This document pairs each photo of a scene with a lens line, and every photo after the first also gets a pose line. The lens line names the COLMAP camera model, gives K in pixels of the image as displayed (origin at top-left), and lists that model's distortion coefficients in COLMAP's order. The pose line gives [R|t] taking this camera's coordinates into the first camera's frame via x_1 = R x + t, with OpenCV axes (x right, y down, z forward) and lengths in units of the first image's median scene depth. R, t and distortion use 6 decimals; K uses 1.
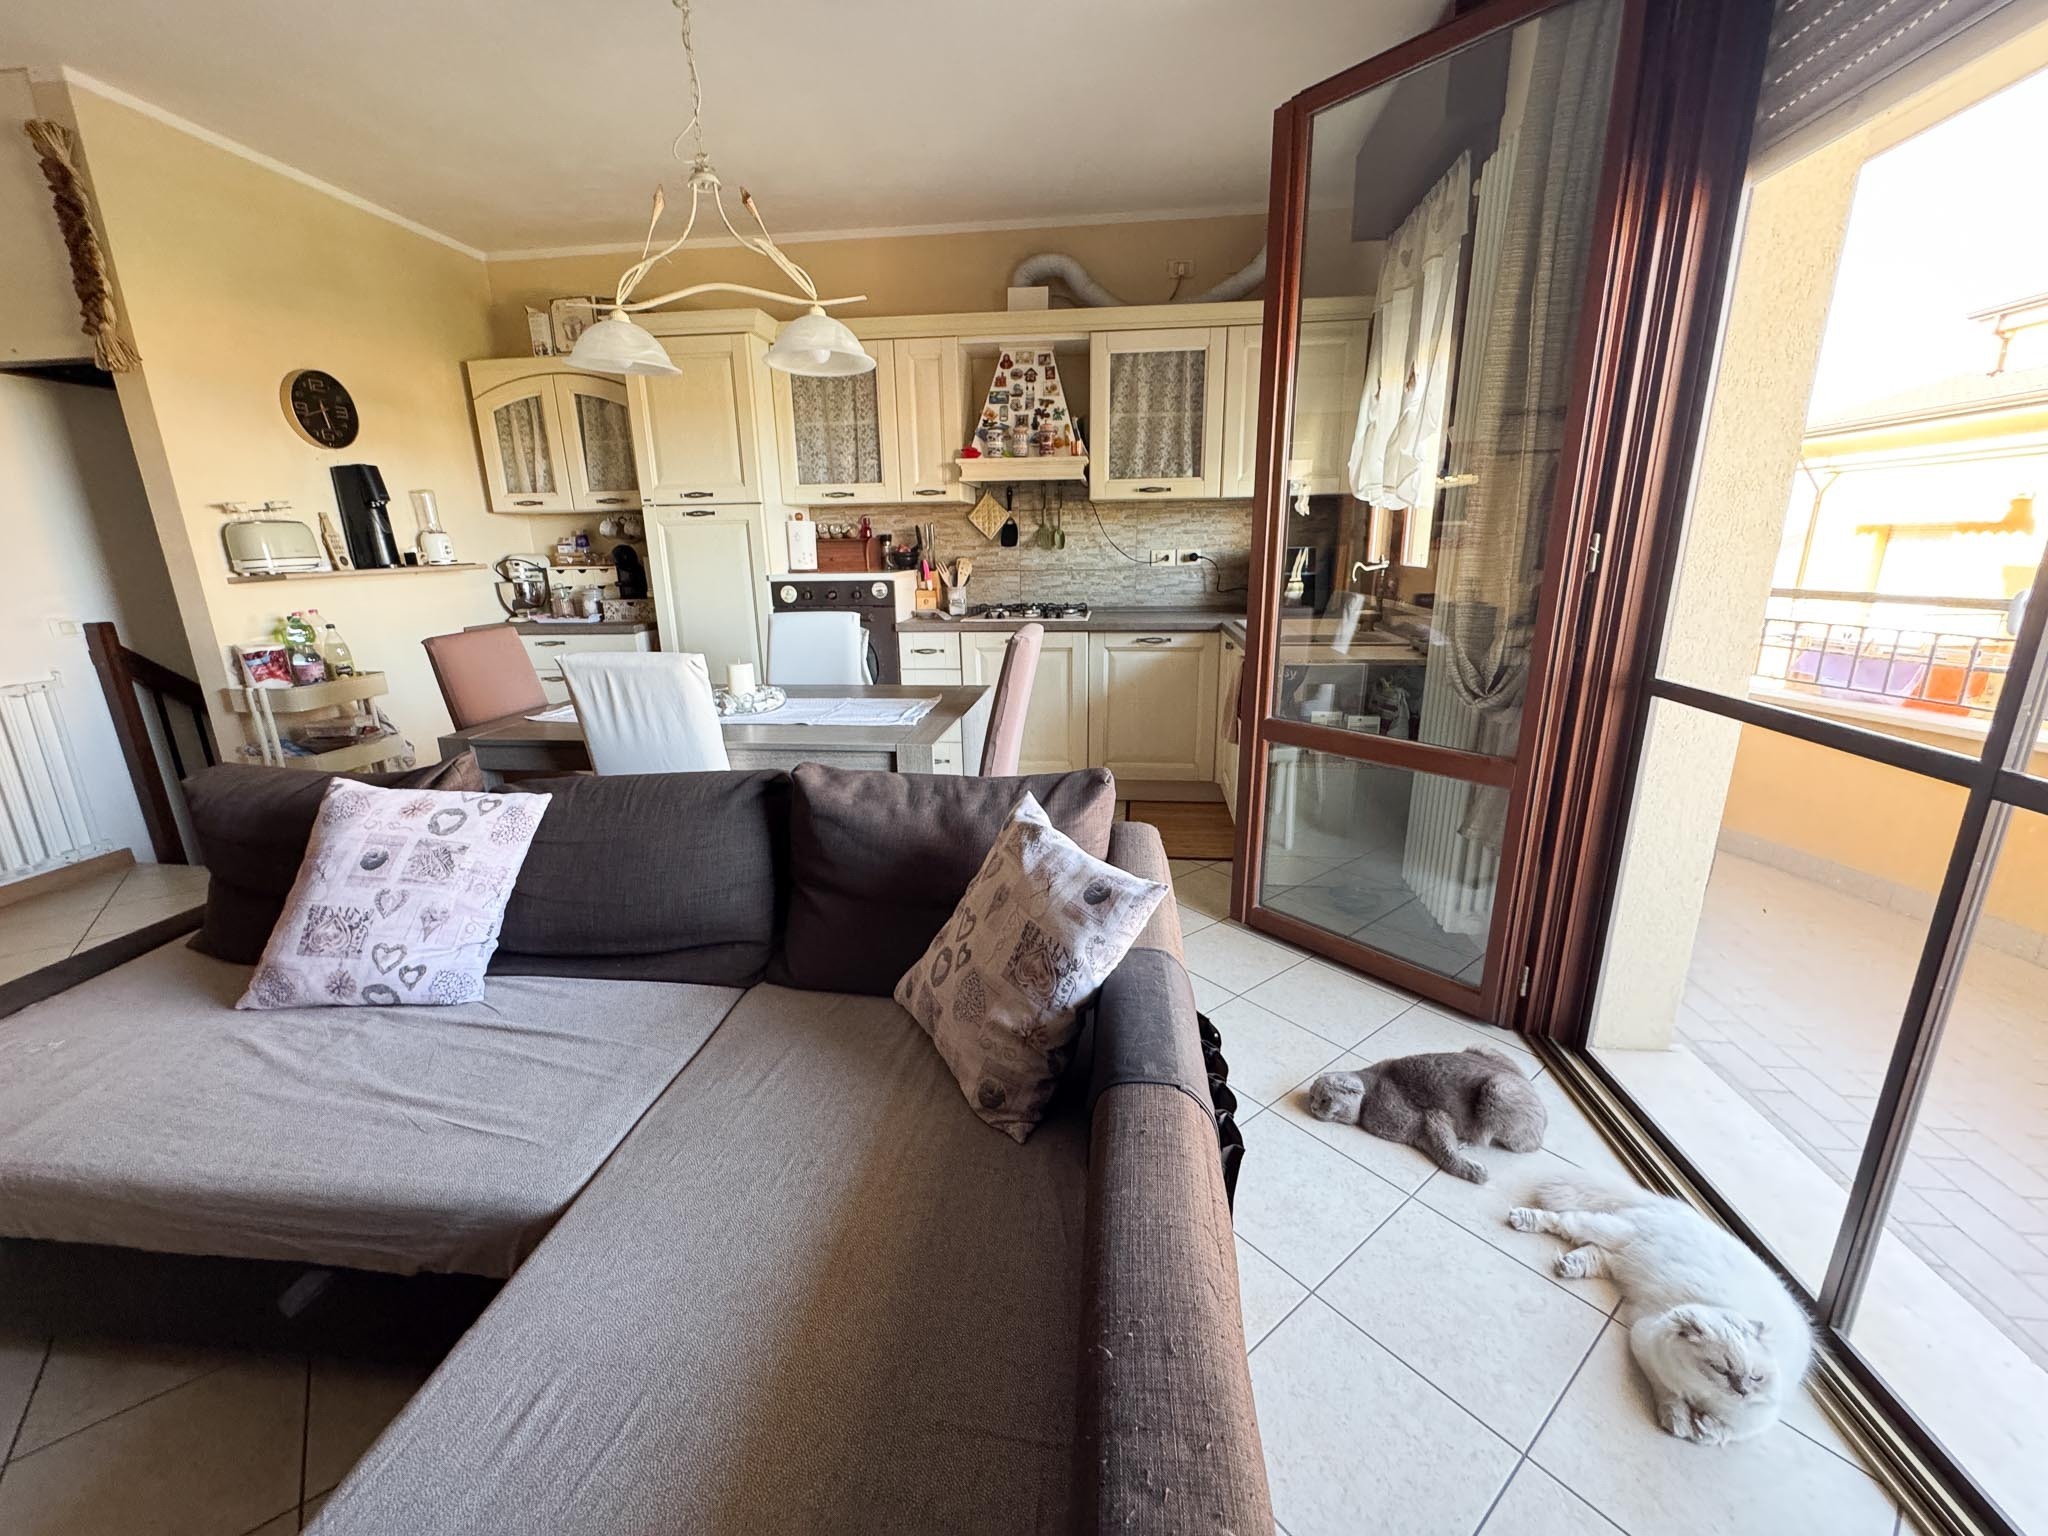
lens RADIAL K [[821.7, 0, 1012.3], [0, 821.7, 758.0], [0, 0, 1]] dist [-0.005124, 0.000345]
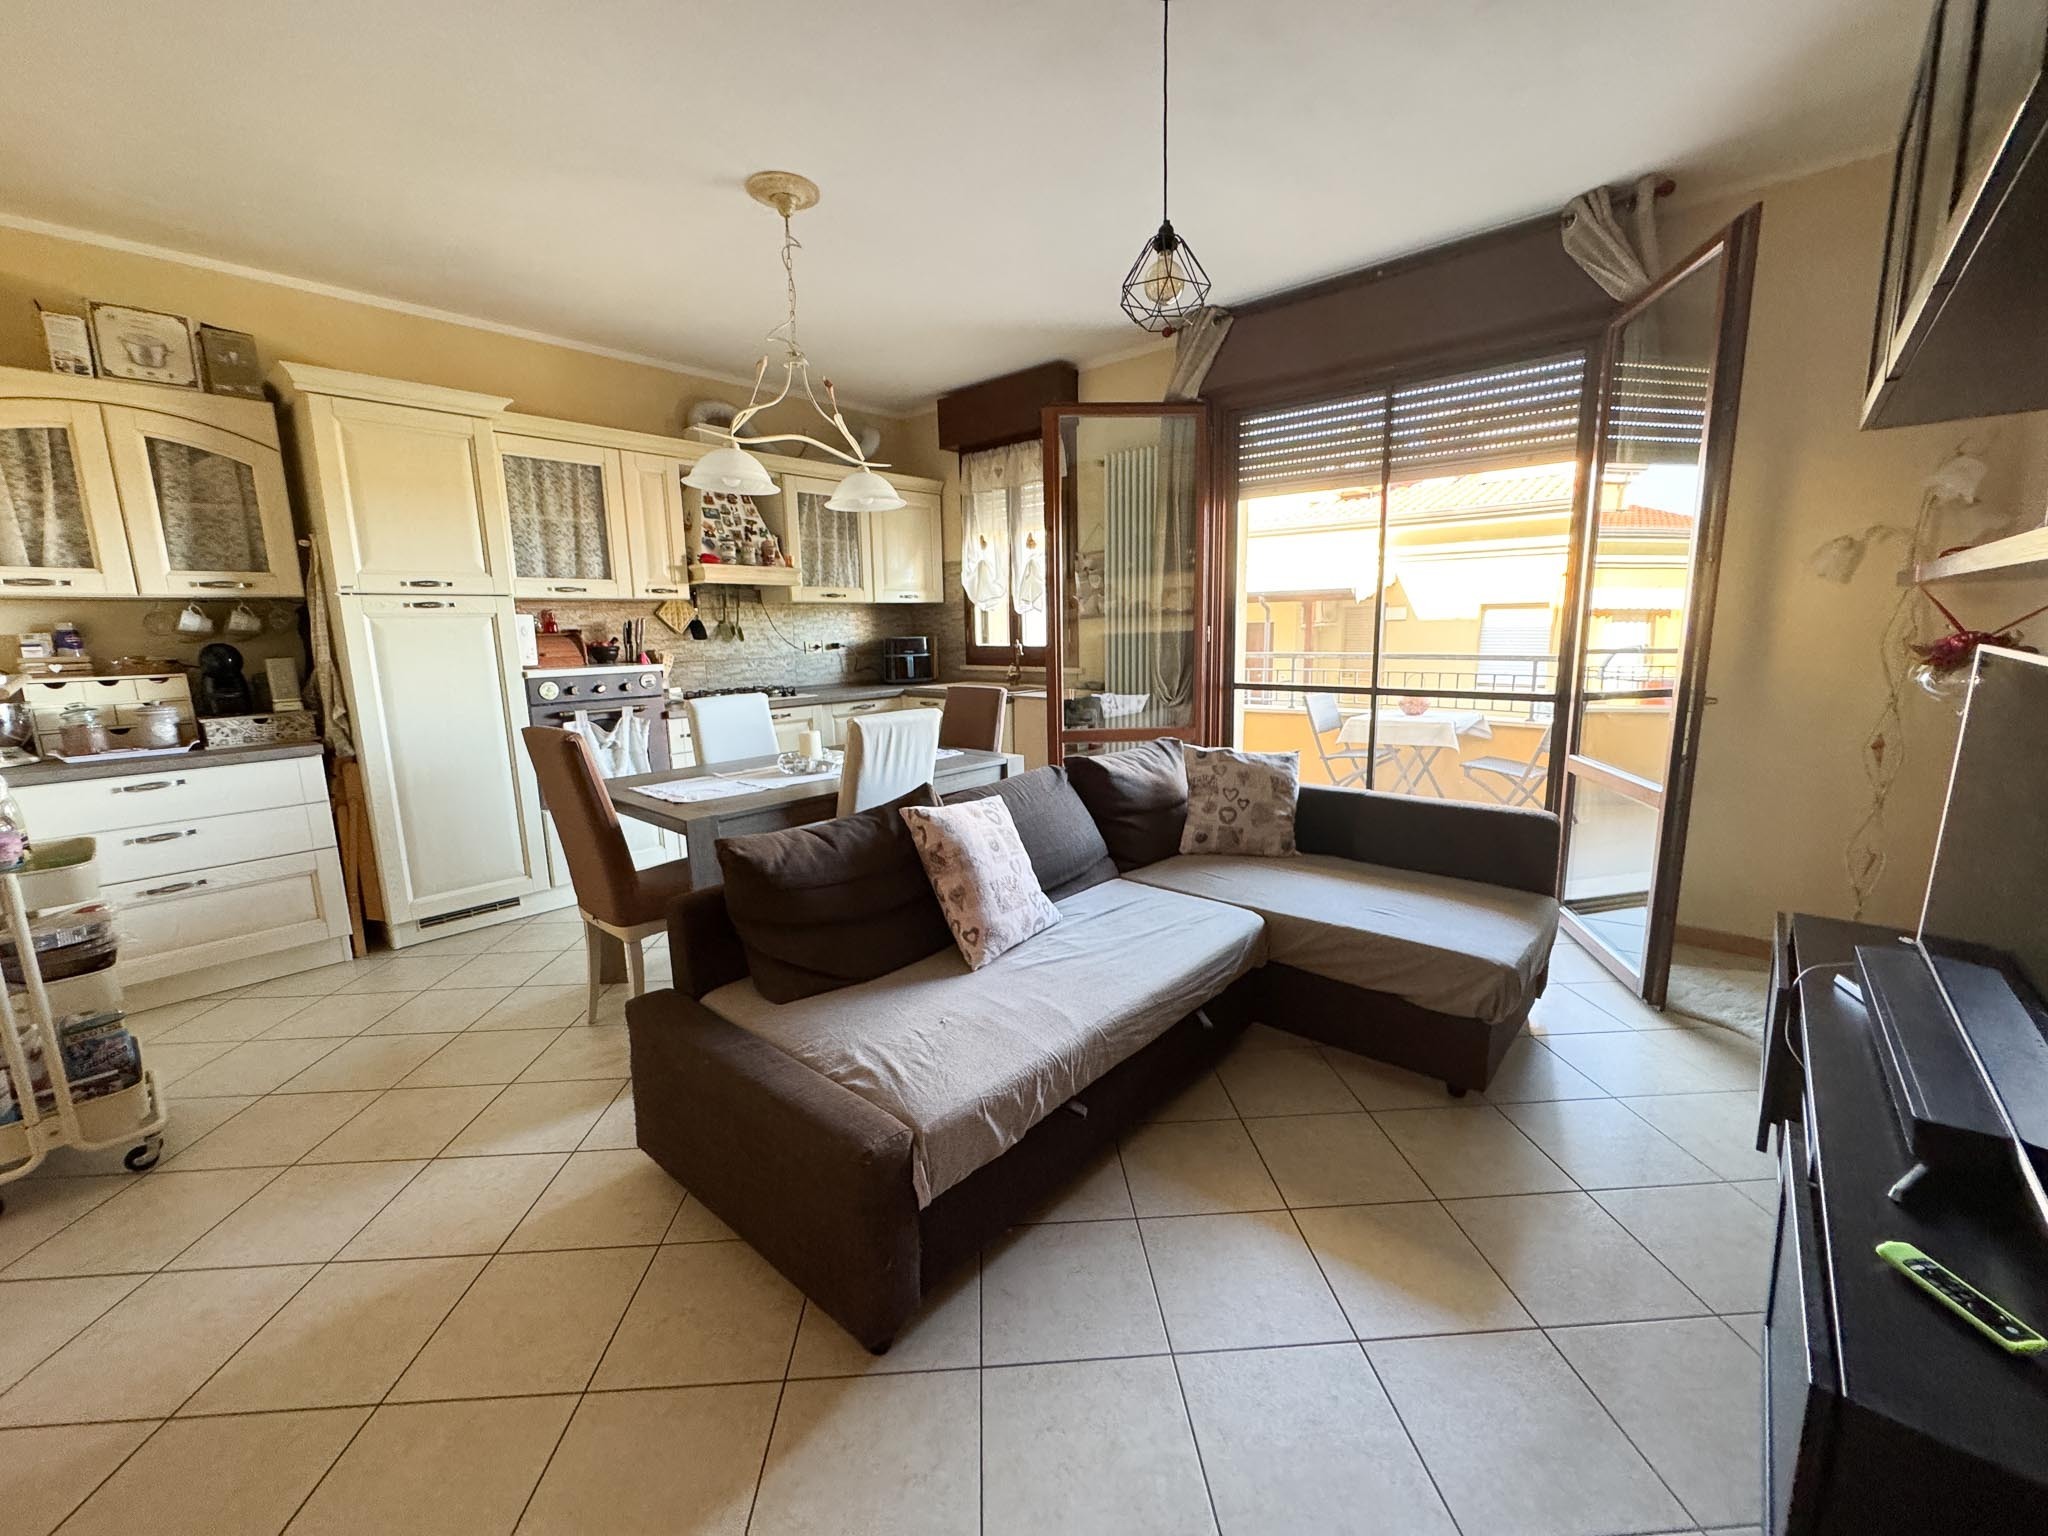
lens RADIAL K [[821.7, 0, 1019.4], [0, 821.7, 755.2], [0, 0, 1]] dist [-0.005124, 0.000345]
pose [[0.580038, -0.123528, 0.805169, -0.712122], [0.217558, 0.976022, -0.006987, -0.003401], [-0.785000, 0.179224, 0.593004, 0.032297]]
